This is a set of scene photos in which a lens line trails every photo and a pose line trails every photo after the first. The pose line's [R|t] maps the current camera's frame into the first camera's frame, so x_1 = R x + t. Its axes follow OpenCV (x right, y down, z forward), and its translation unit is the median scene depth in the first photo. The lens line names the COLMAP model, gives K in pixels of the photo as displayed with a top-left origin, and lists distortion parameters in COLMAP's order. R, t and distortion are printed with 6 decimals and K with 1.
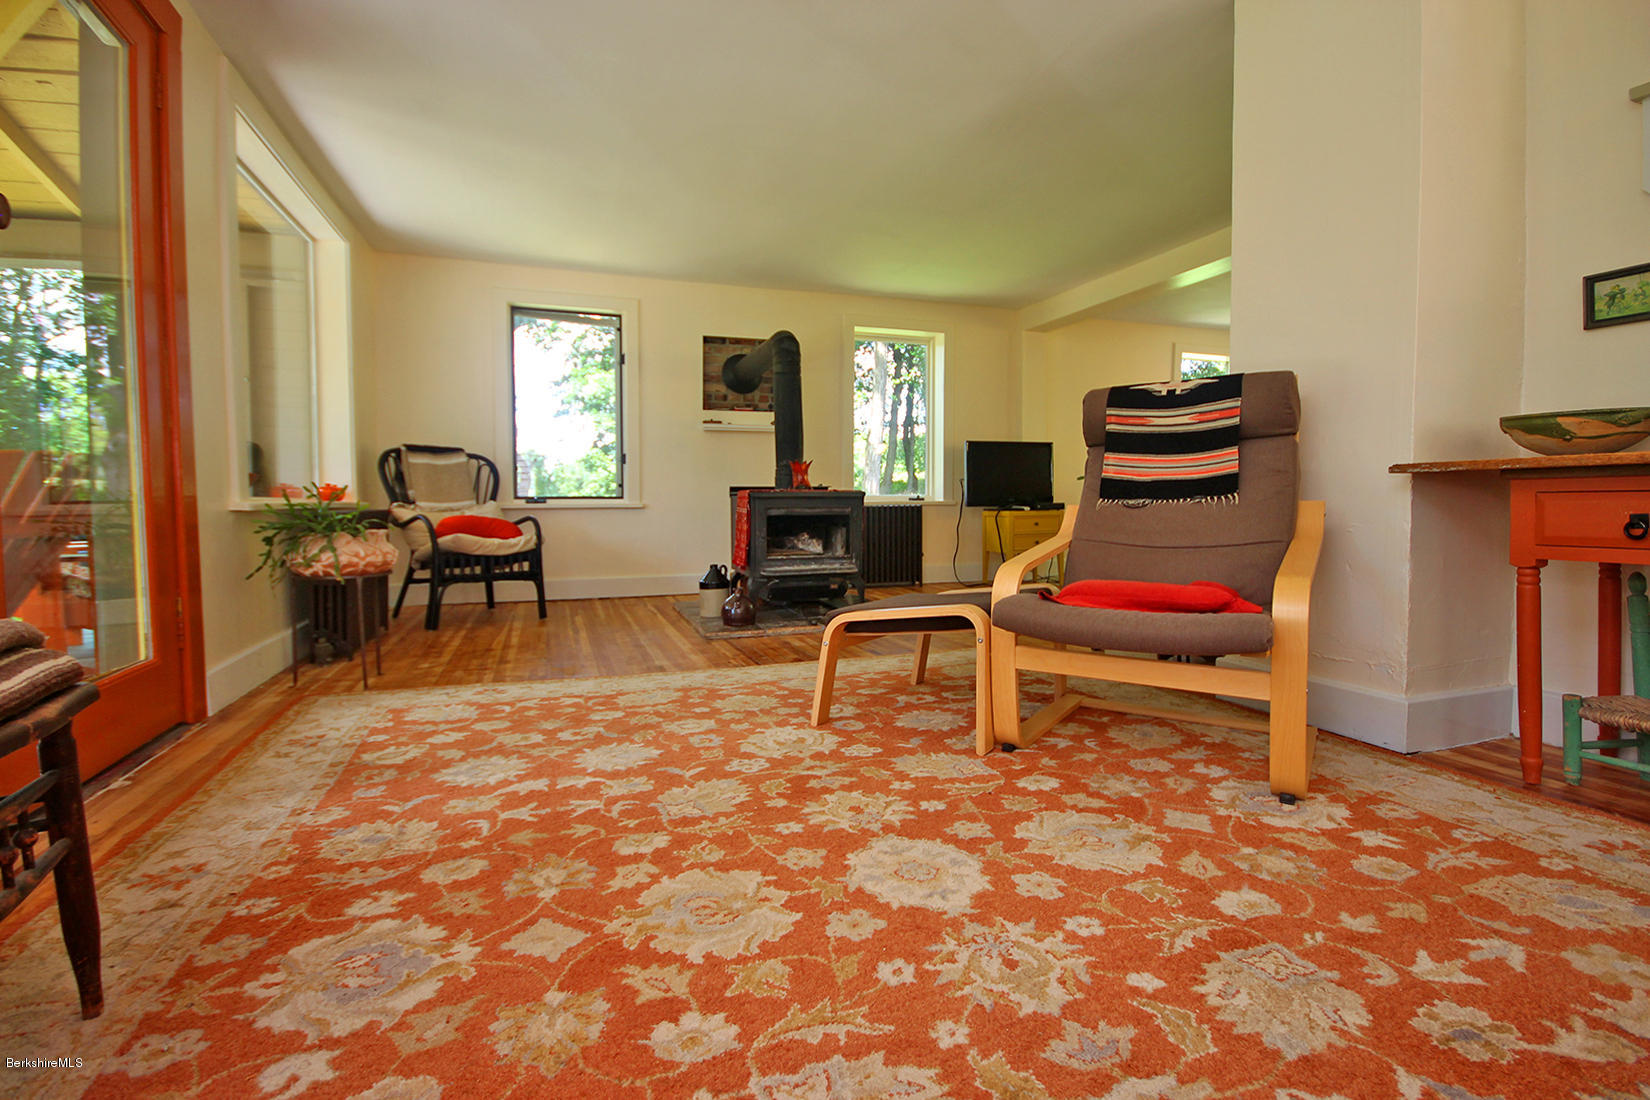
lens RADIAL K [[769.3, 0, 850.1], [0, 769.3, 546.7], [0, 0, 1]] dist [0.013905, -0.013158]
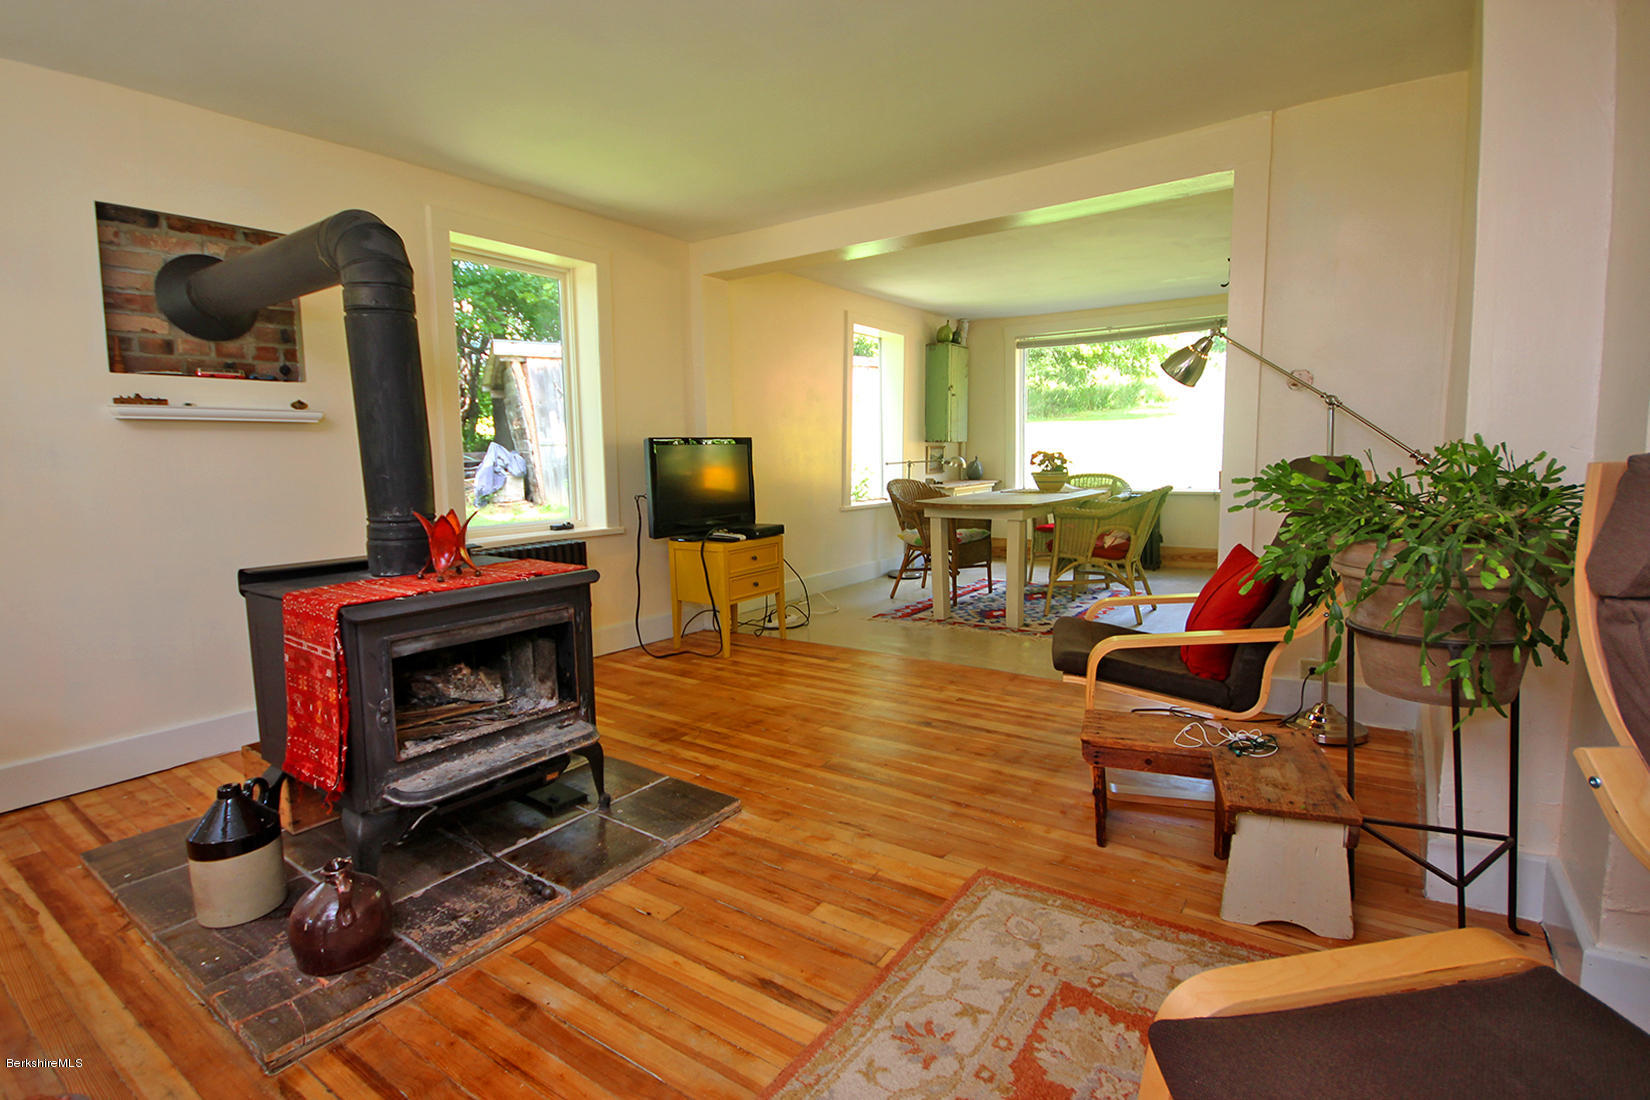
lens RADIAL K [[769.3, 0, 808.5], [0, 769.3, 546.8], [0, 0, 1]] dist [0.013905, -0.013158]
pose [[0.827551, -0.076477, 0.556157, -0.334253], [0.043347, 0.996425, 0.072519, -0.273746], [-0.559714, -0.035905, 0.827907, 1.197146]]
